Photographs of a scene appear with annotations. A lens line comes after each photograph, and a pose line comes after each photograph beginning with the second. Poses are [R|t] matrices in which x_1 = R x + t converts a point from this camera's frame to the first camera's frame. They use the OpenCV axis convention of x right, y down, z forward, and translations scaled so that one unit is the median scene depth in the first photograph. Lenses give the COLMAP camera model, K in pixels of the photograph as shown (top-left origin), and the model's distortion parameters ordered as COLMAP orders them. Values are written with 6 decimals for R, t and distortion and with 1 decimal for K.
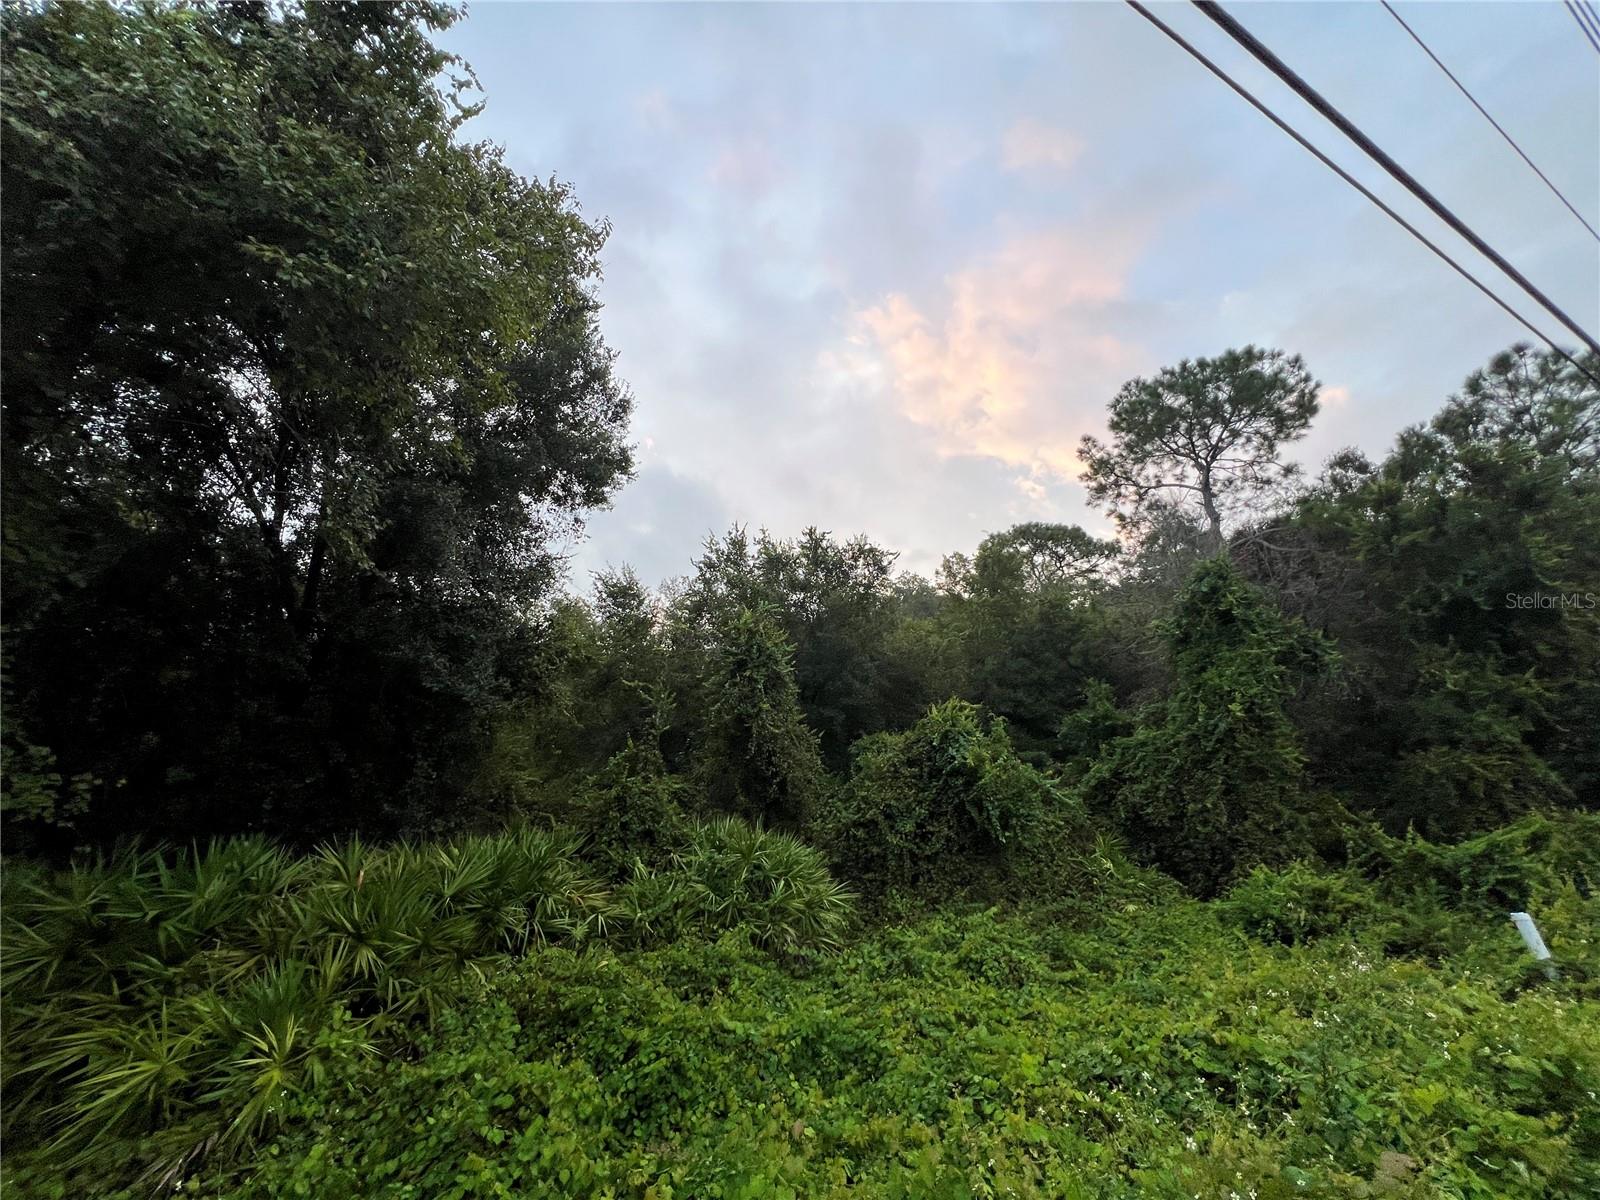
lens RADIAL K [[639.3, 0, 798.0], [0, 639.3, 597.7], [0, 0, 1]] dist [-0.002708, 0.000475]
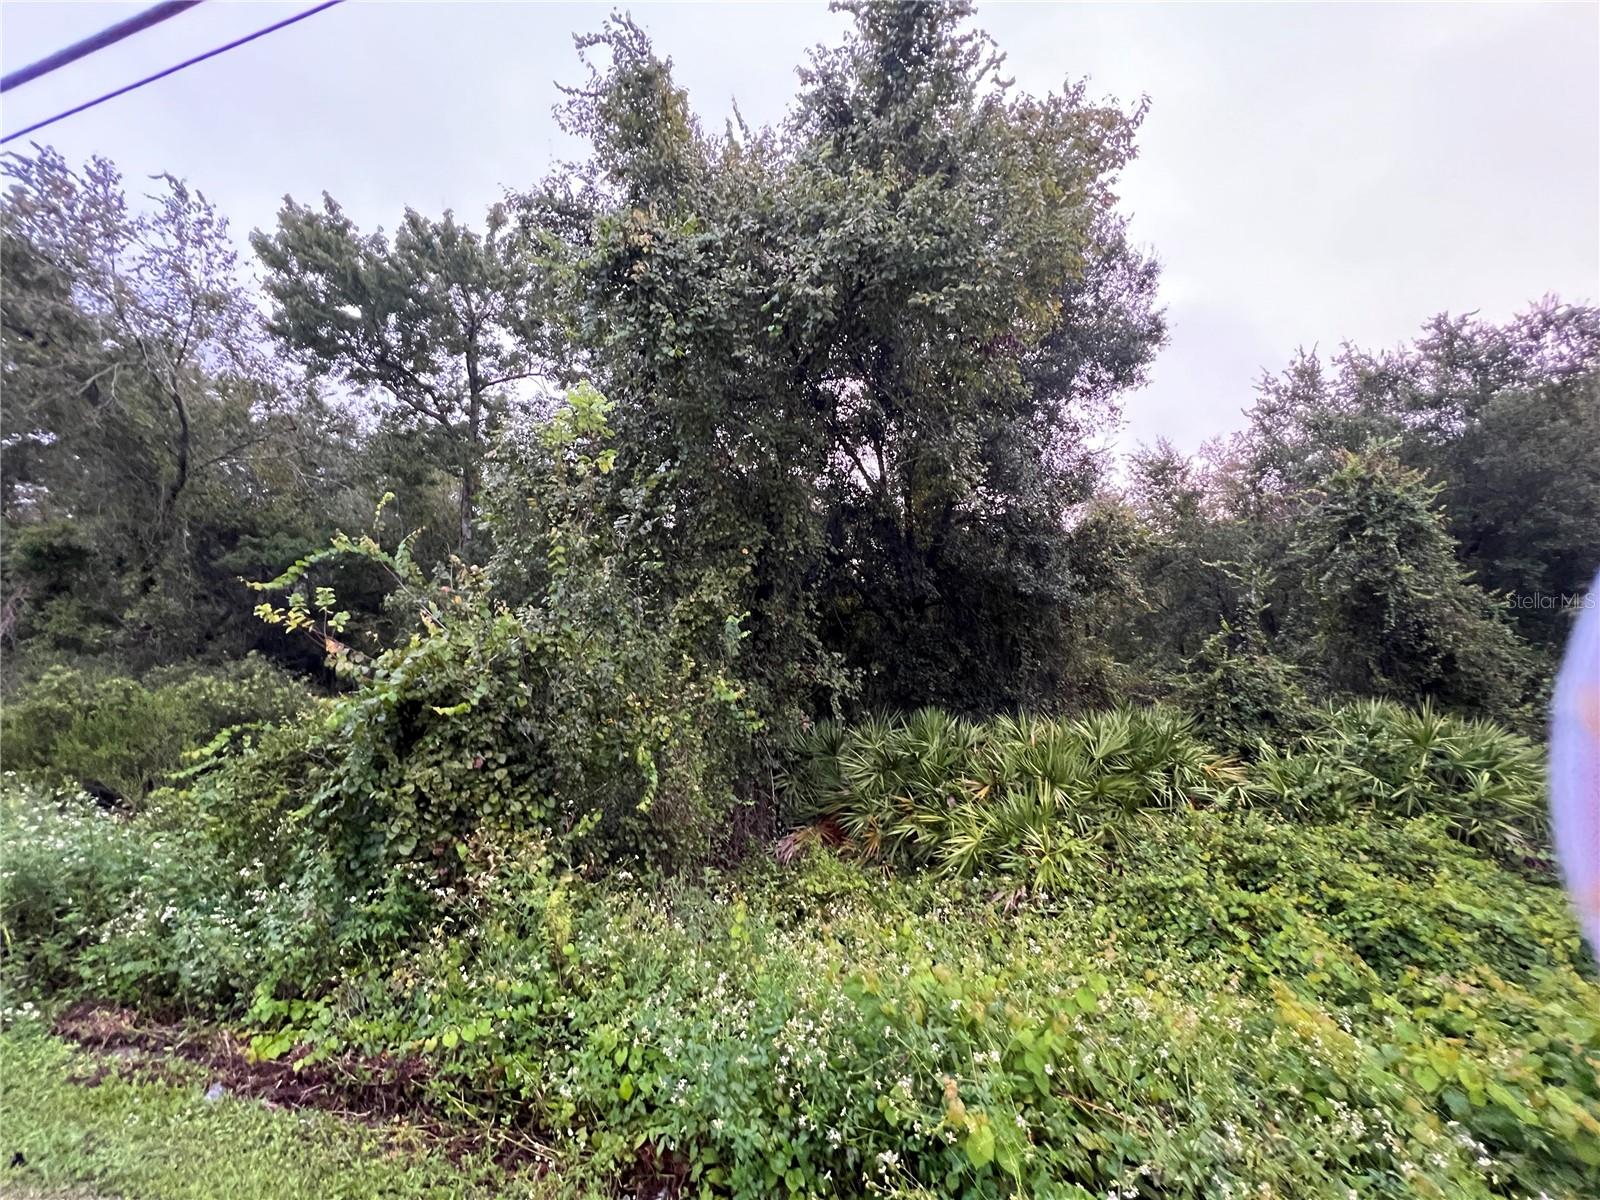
lens RADIAL K [[639.3, 0, 798.3], [0, 639.3, 596.6], [0, 0, 1]] dist [-0.002708, 0.000475]
pose [[0.711345, -0.102539, -0.695323, -0.051539], [0.216957, 0.973022, 0.078465, -0.031228], [0.668519, -0.206671, 0.714401, -0.116441]]
